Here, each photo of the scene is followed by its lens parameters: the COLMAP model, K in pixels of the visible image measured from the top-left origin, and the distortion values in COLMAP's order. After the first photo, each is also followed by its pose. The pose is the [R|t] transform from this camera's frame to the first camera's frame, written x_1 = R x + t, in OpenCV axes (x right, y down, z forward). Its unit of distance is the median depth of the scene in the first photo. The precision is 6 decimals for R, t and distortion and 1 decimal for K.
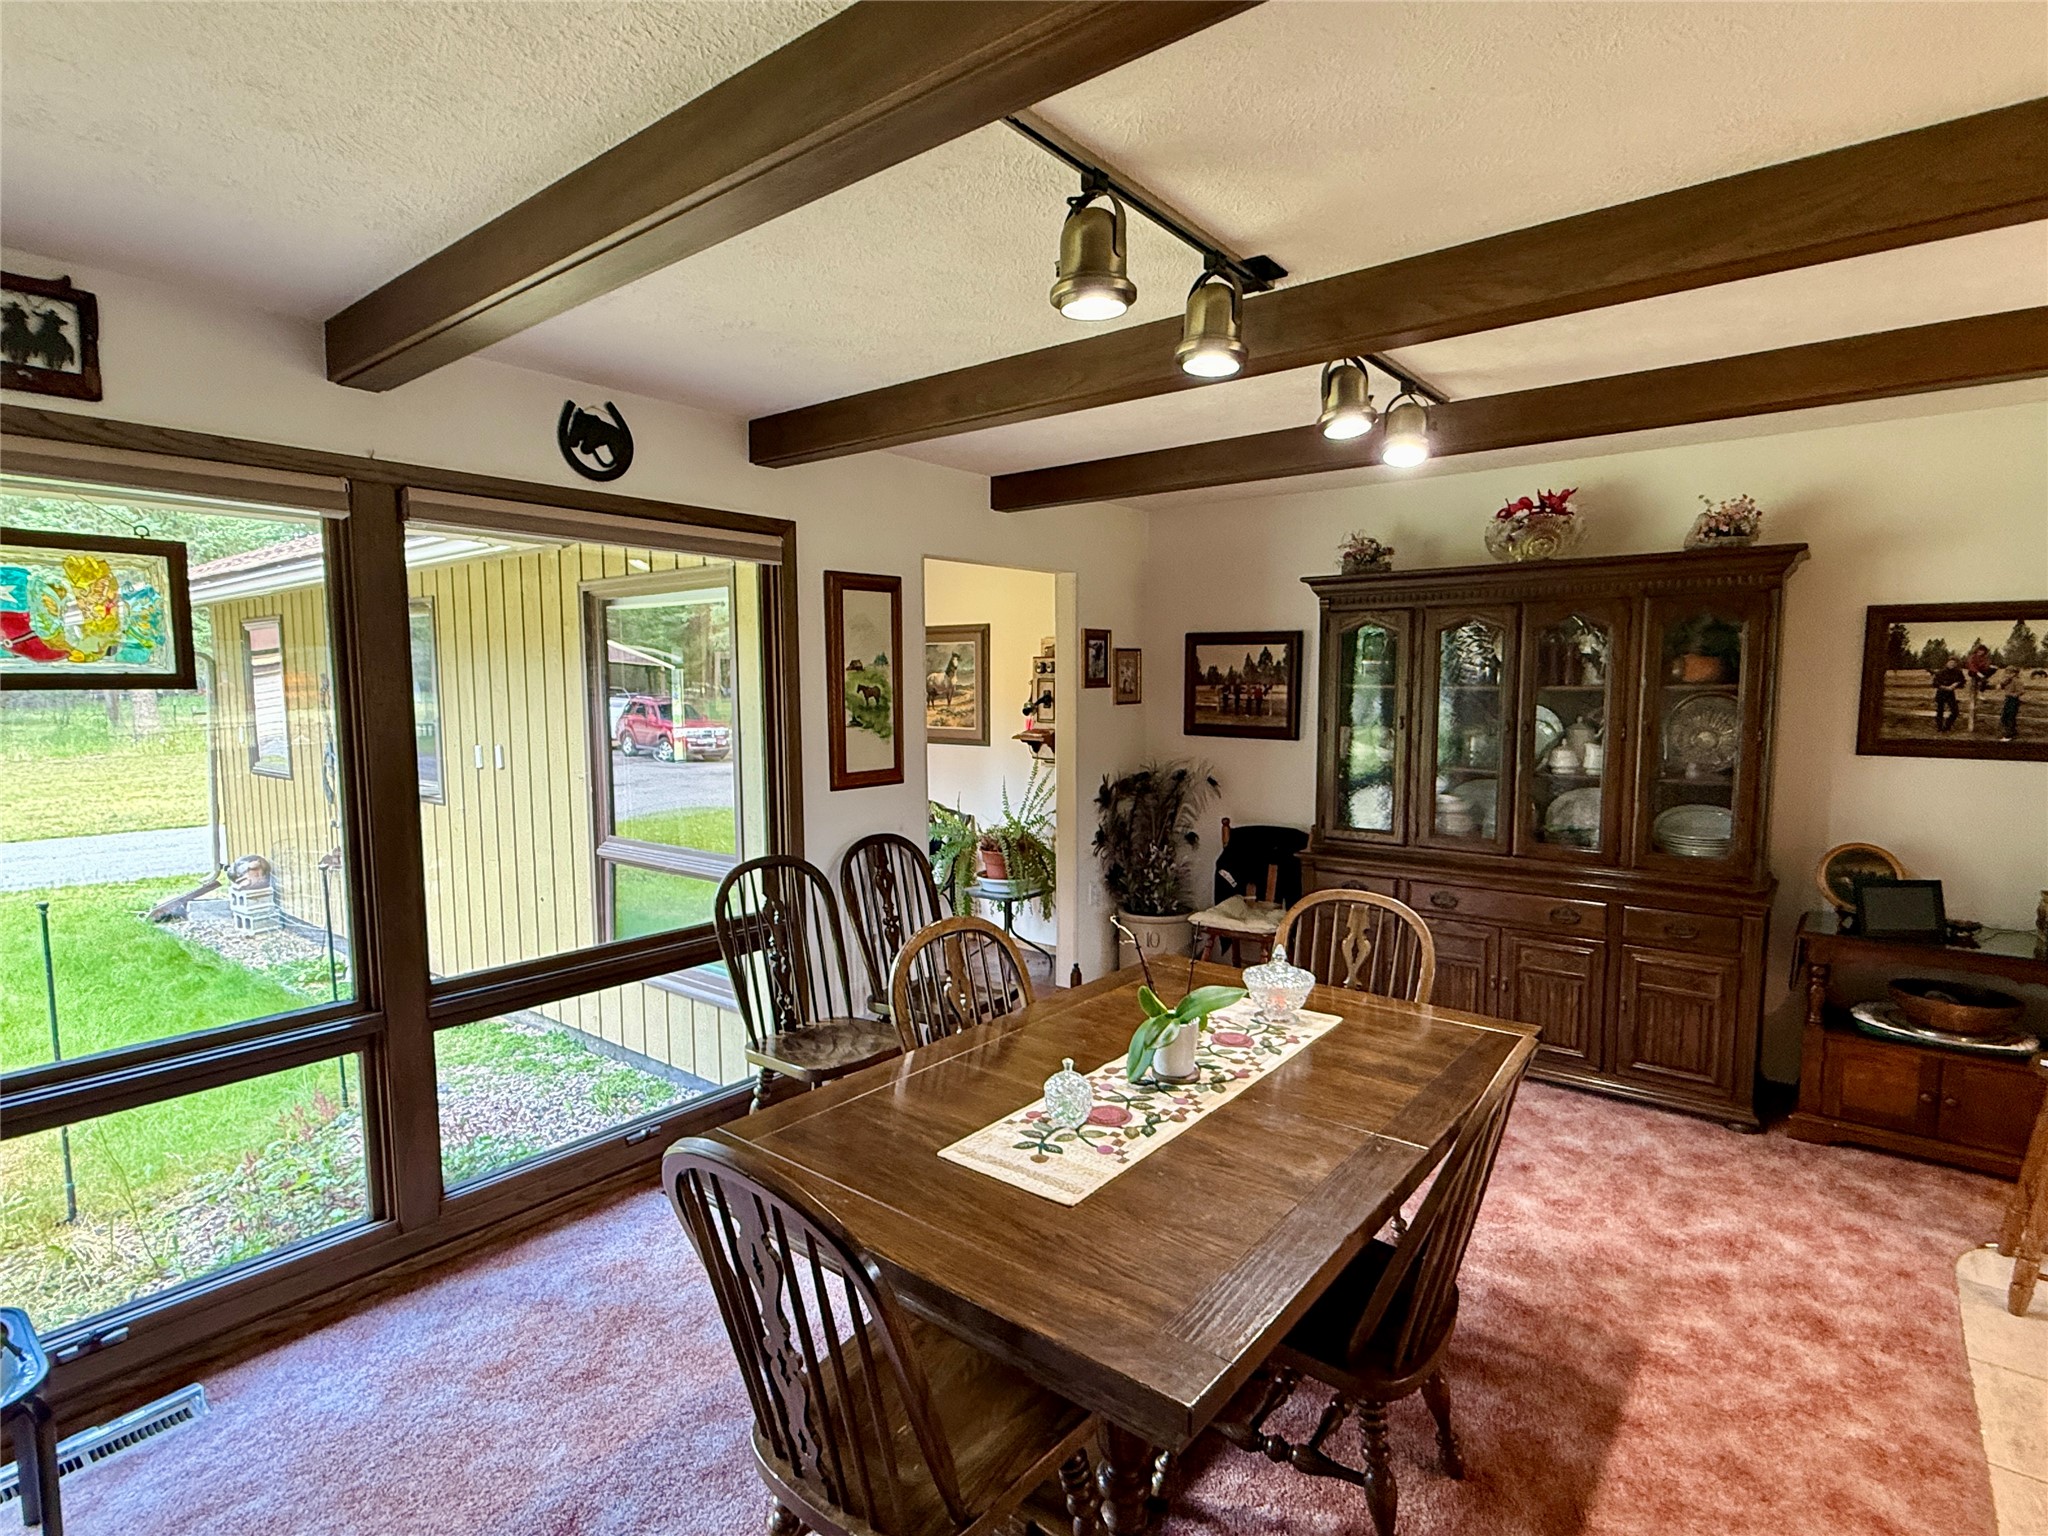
lens RADIAL K [[1037.6, 0, 1037.5], [0, 1037.6, 766.7], [0, 0, 1]] dist [-0.000227, -0.001996]
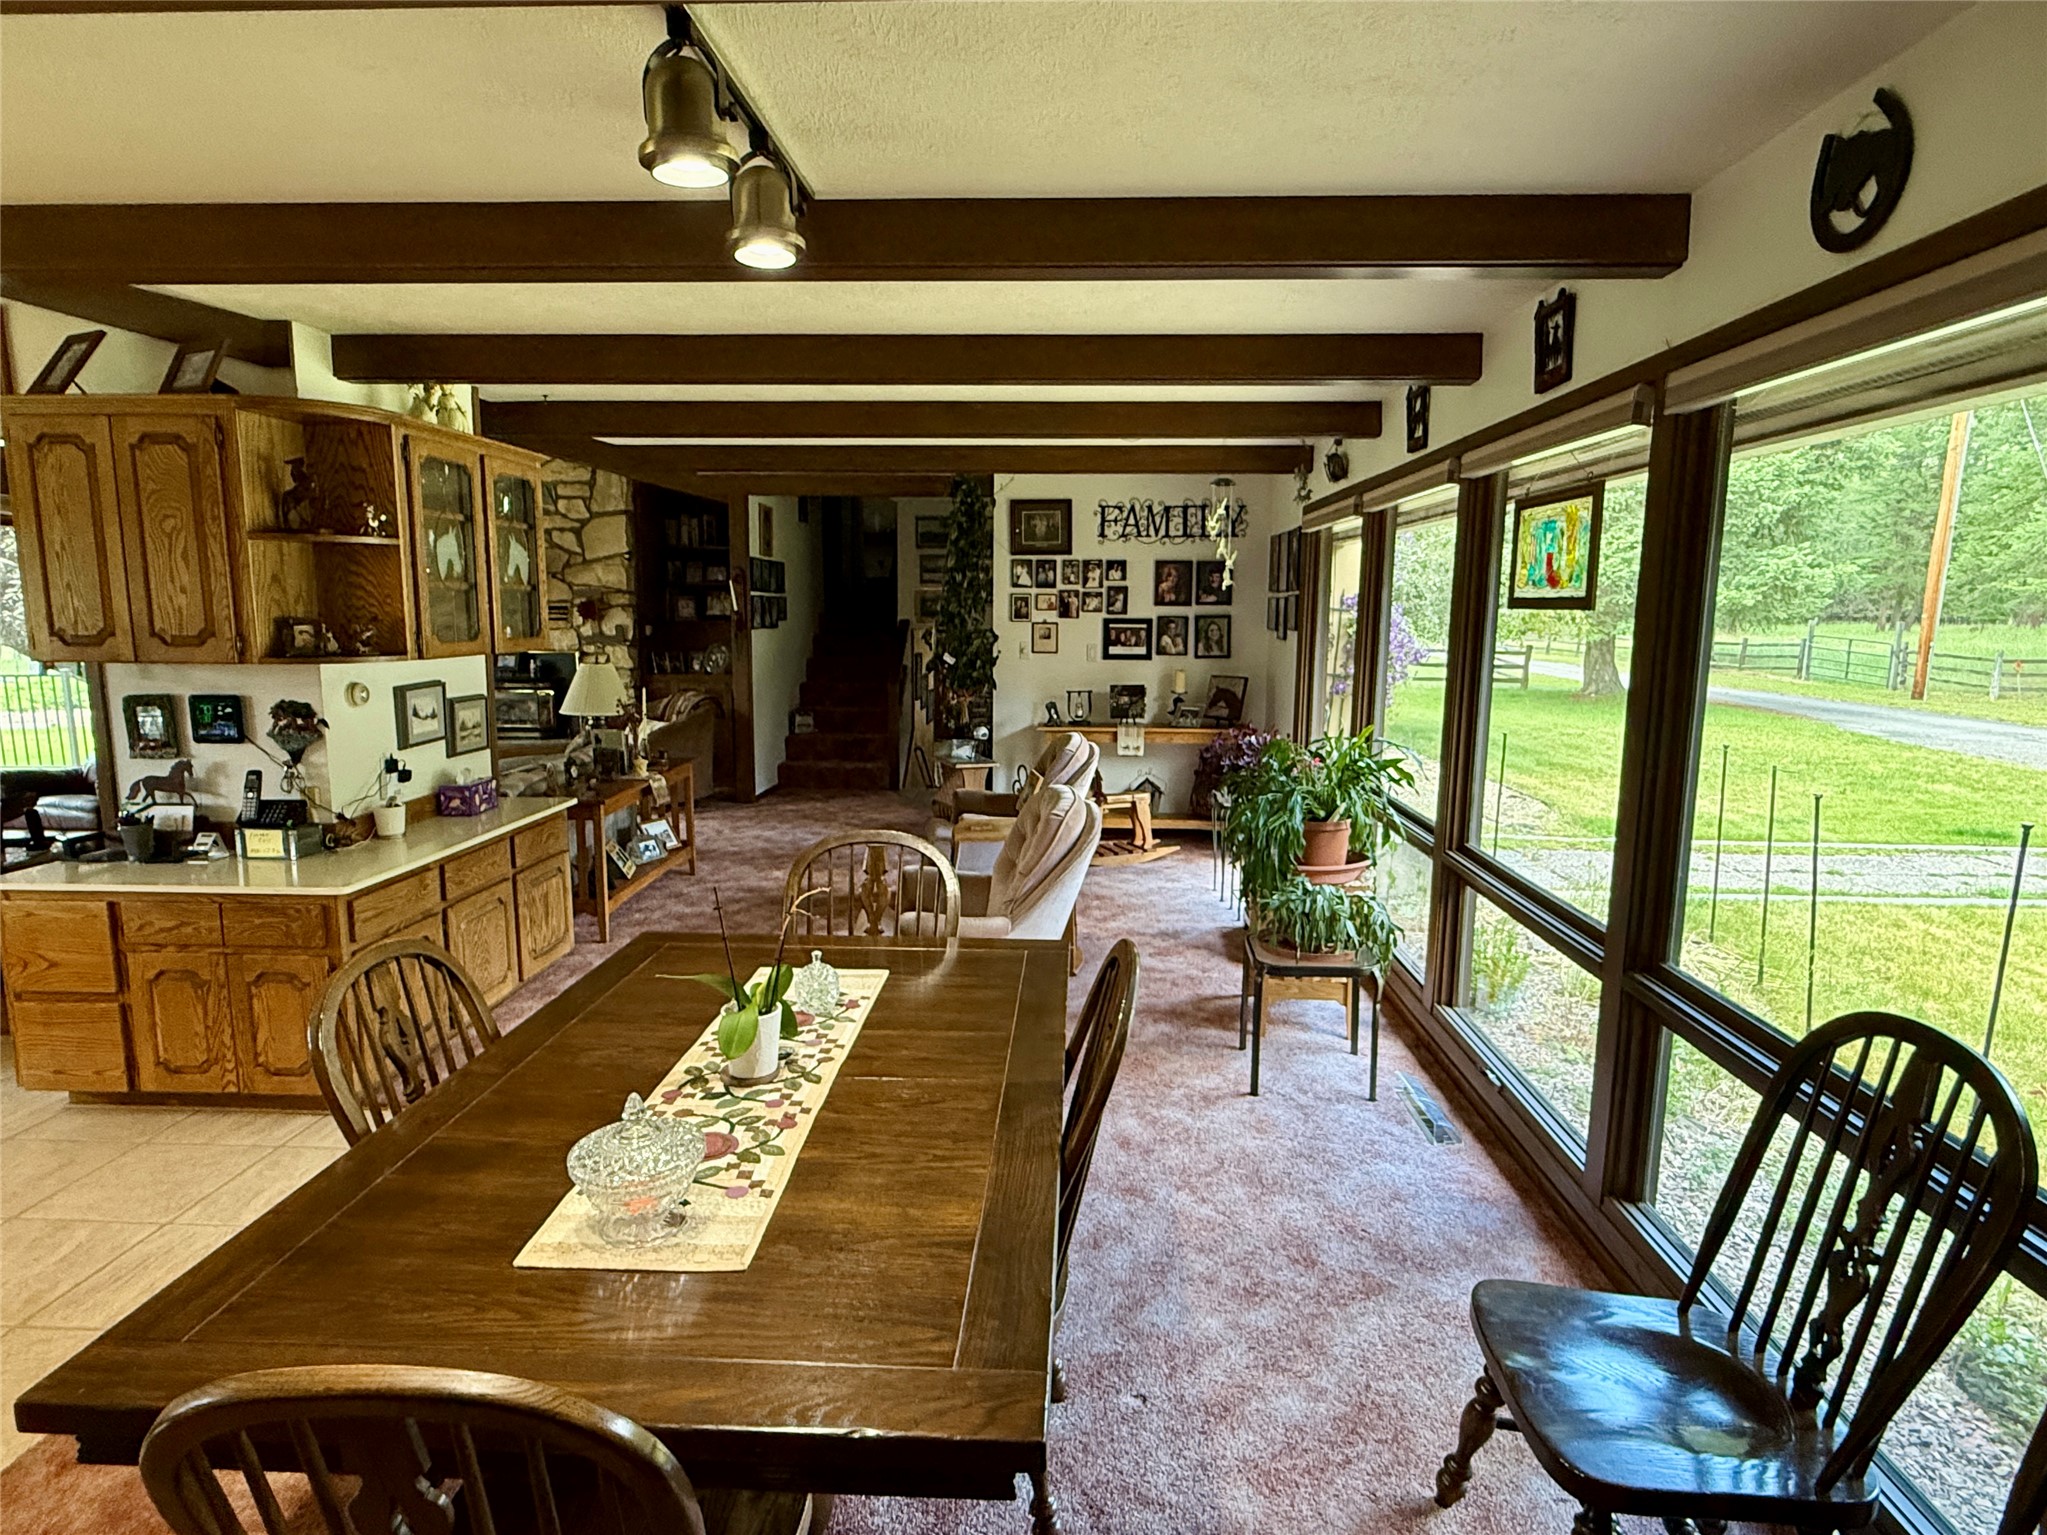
lens RADIAL K [[1114.5, 0, 1031.6], [0, 1114.5, 773.4], [0, 0, 1]] dist [-0.005986, 0.003153]
pose [[-0.812132, 0.083987, -0.577398, 0.429779], [-0.053471, 0.974709, 0.216988, -0.139040], [0.581019, 0.207097, -0.787101, 1.717544]]
